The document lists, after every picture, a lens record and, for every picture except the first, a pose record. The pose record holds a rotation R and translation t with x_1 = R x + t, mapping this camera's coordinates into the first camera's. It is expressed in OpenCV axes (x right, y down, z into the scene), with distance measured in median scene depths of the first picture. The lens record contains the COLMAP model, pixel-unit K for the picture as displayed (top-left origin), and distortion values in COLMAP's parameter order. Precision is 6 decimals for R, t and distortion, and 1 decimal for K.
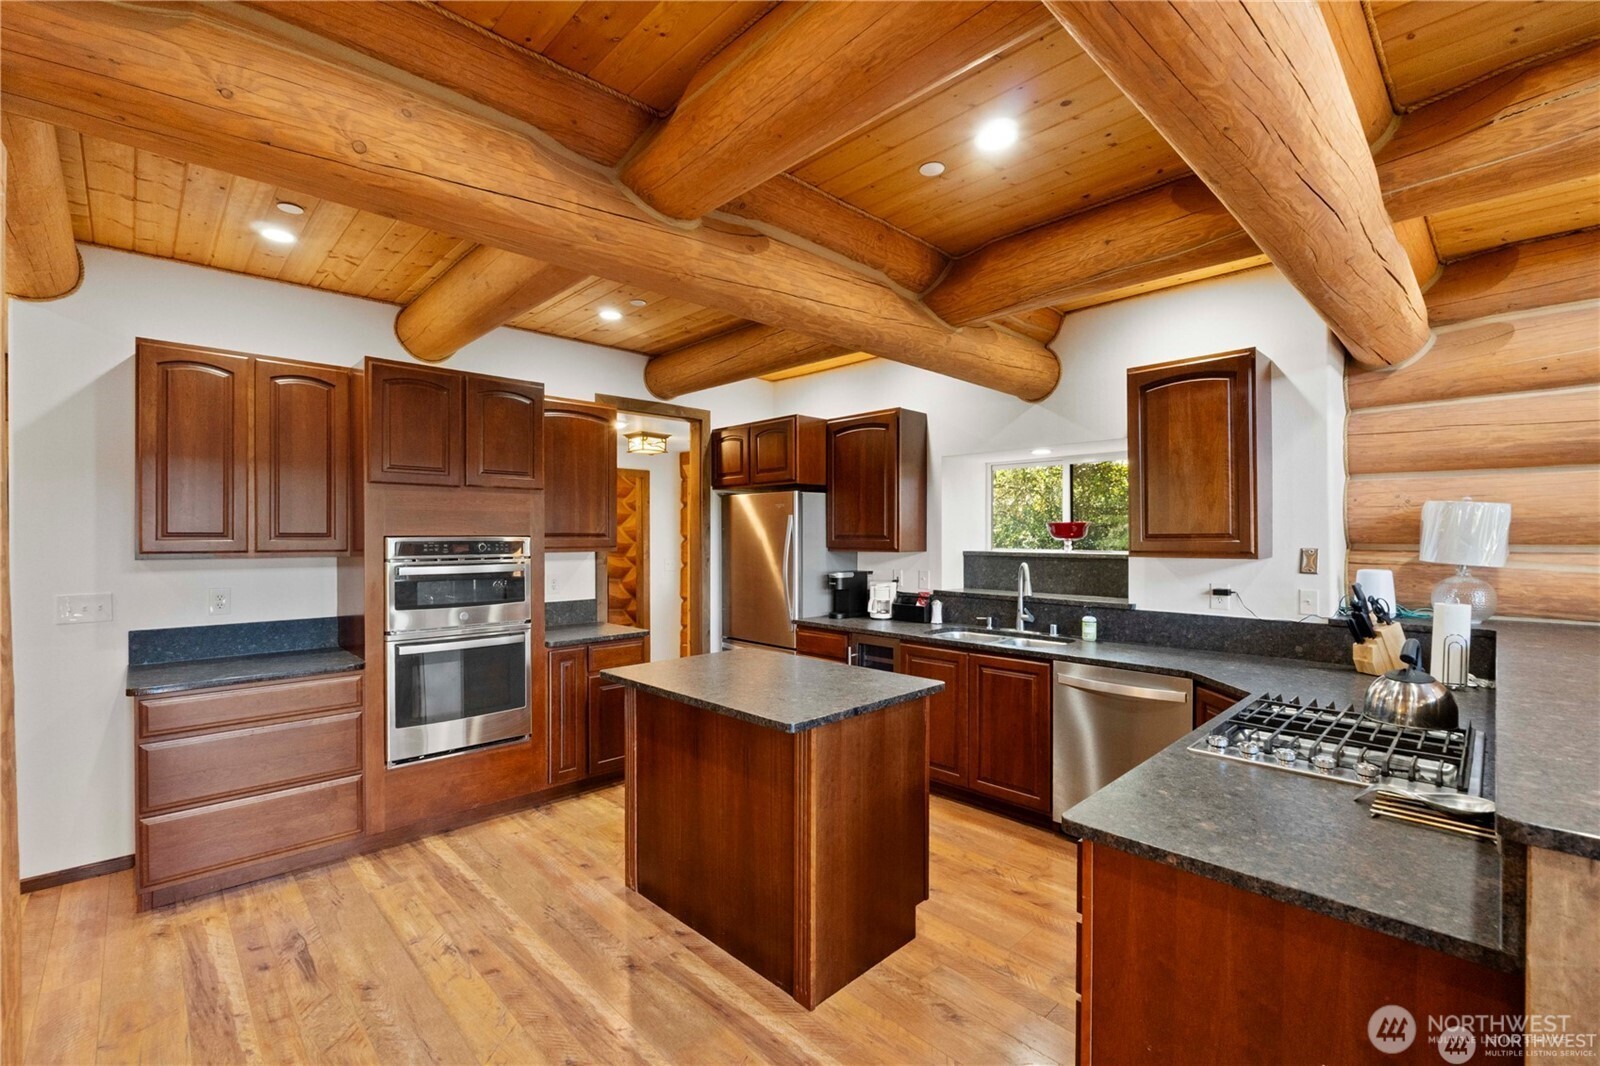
lens RADIAL K [[672.3, 0, 777.1], [0, 672.3, 537.9], [0, 0, 1]] dist [-0.012359, 0.000106]
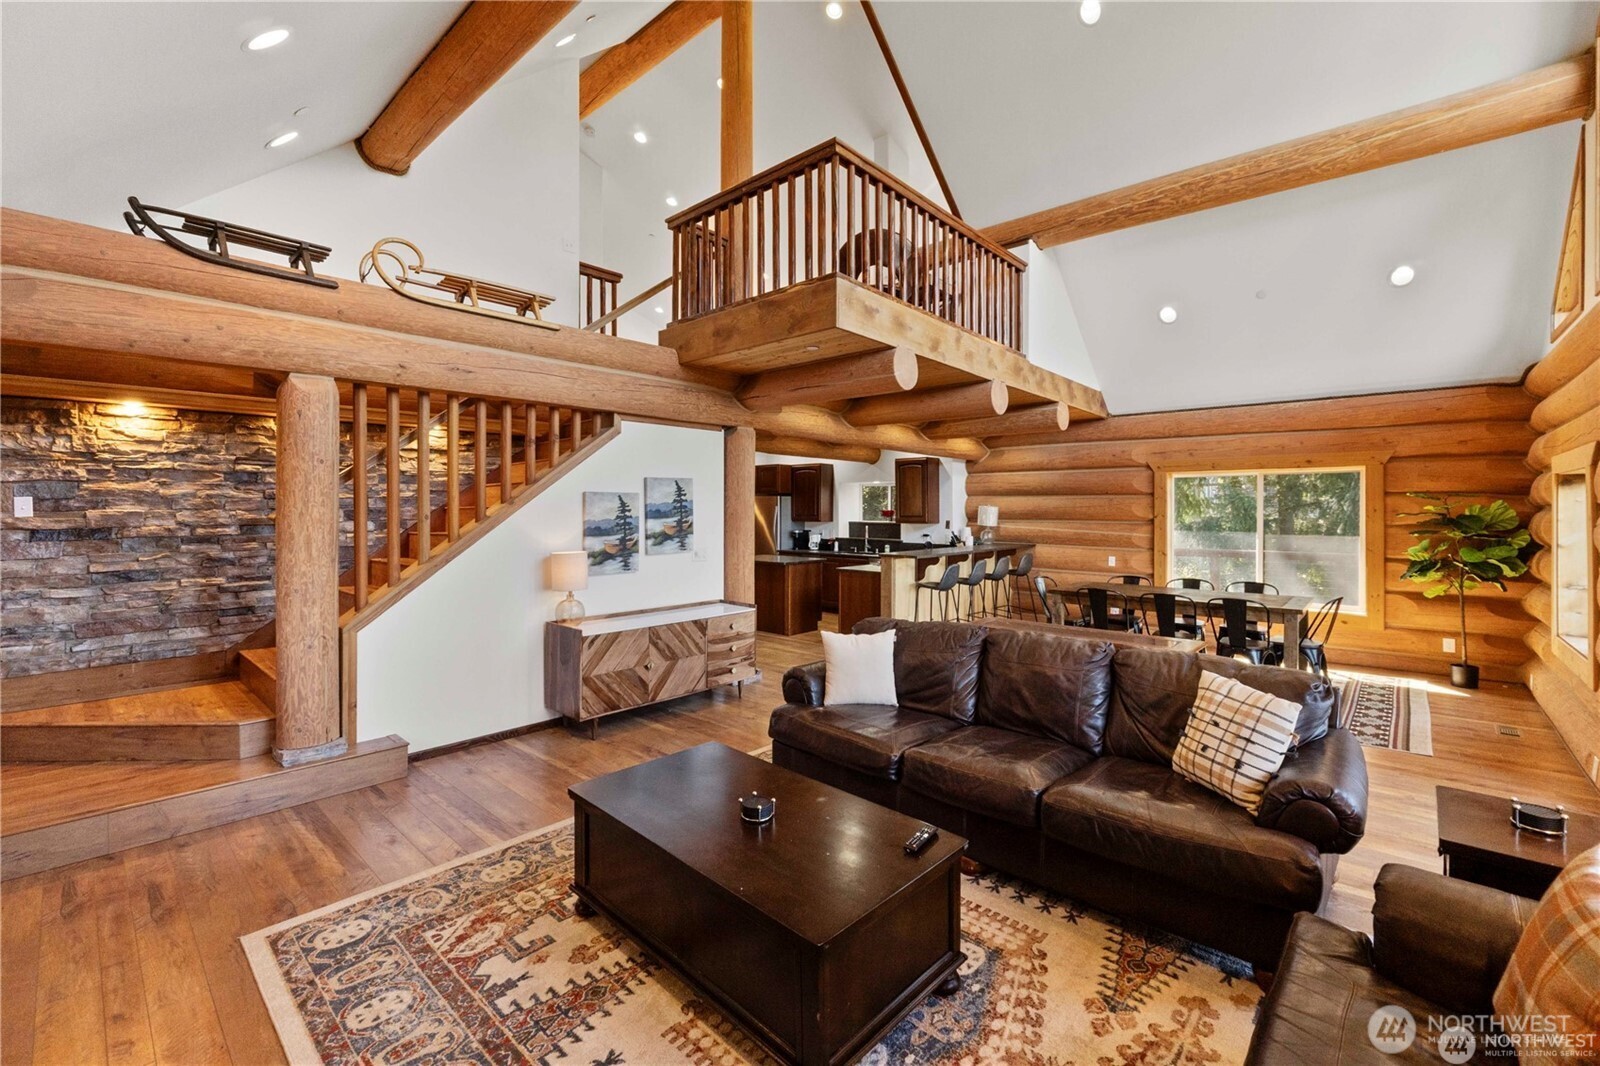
lens RADIAL K [[672.3, 0, 793.4], [0, 672.3, 513.6], [0, 0, 1]] dist [-0.012359, 0.000106]
pose [[0.996864, 0.002427, 0.079099, -0.136681], [-0.002932, 0.999976, 0.006275, -0.028694], [-0.079082, -0.006487, 0.996847, -1.731024]]
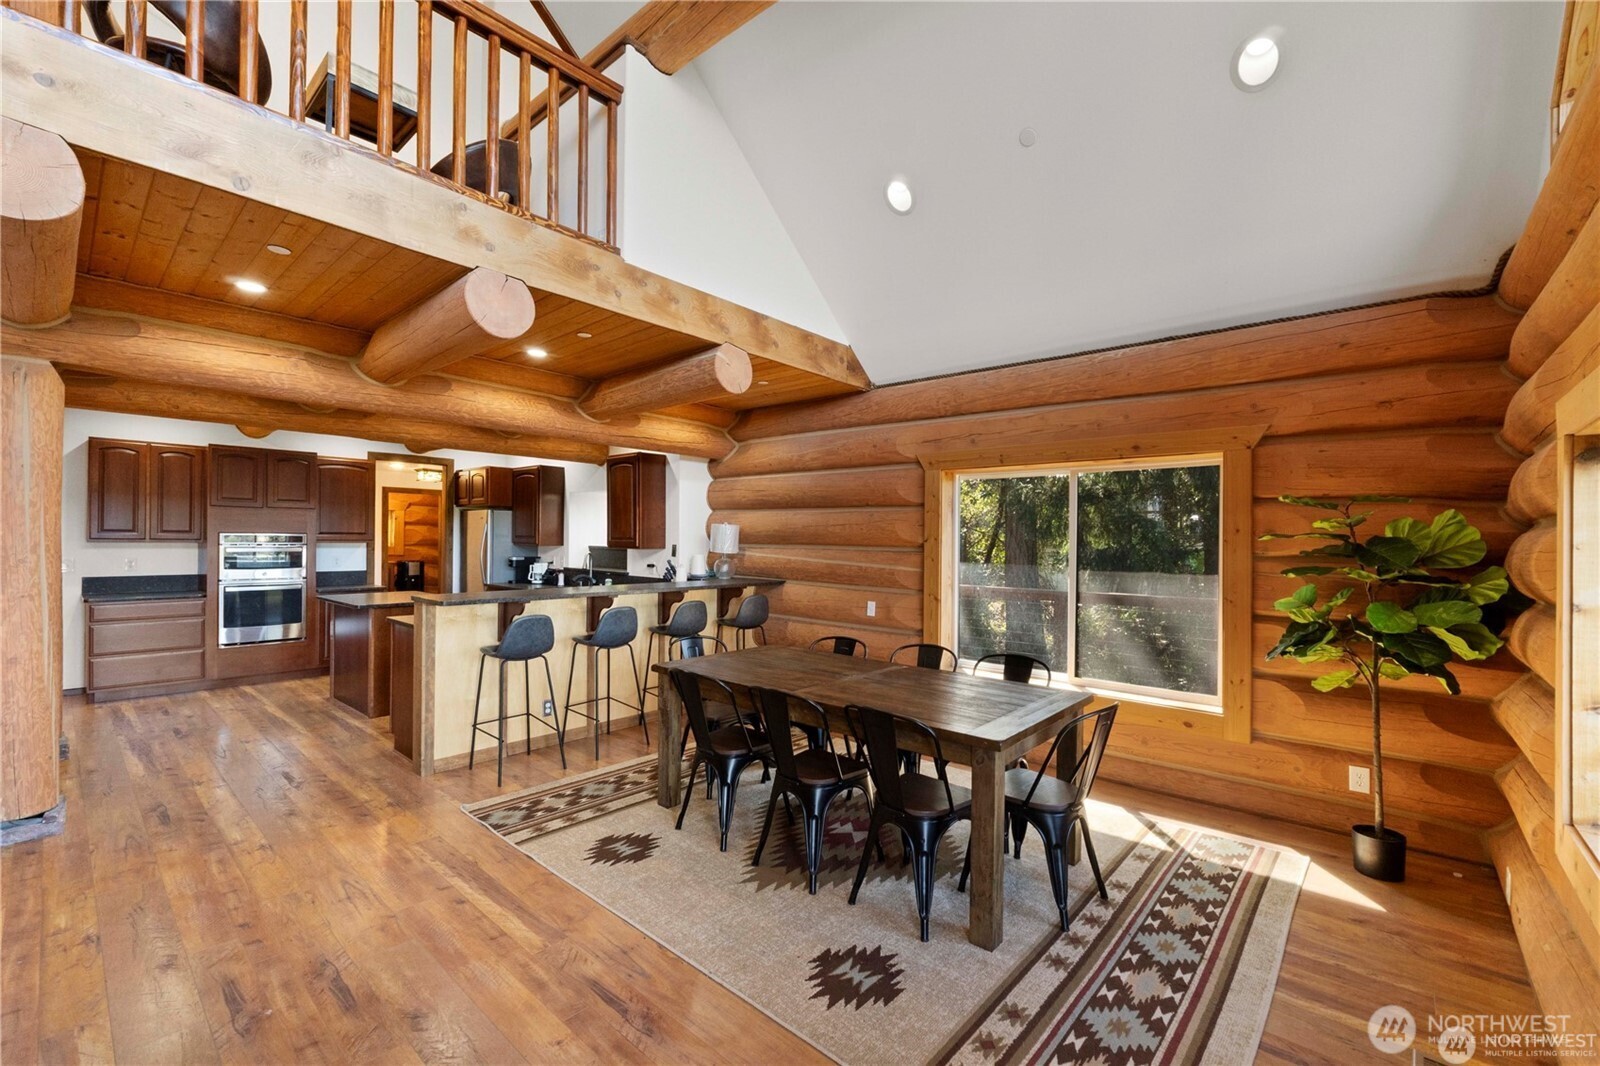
lens RADIAL K [[672.3, 0, 789.3], [0, 672.3, 537.5], [0, 0, 1]] dist [-0.012359, 0.000106]
pose [[0.995952, 0.014415, 0.088719, 0.824209], [-0.014327, 0.999896, -0.001626, -0.007646], [-0.088733, 0.000348, 0.996055, -1.000472]]
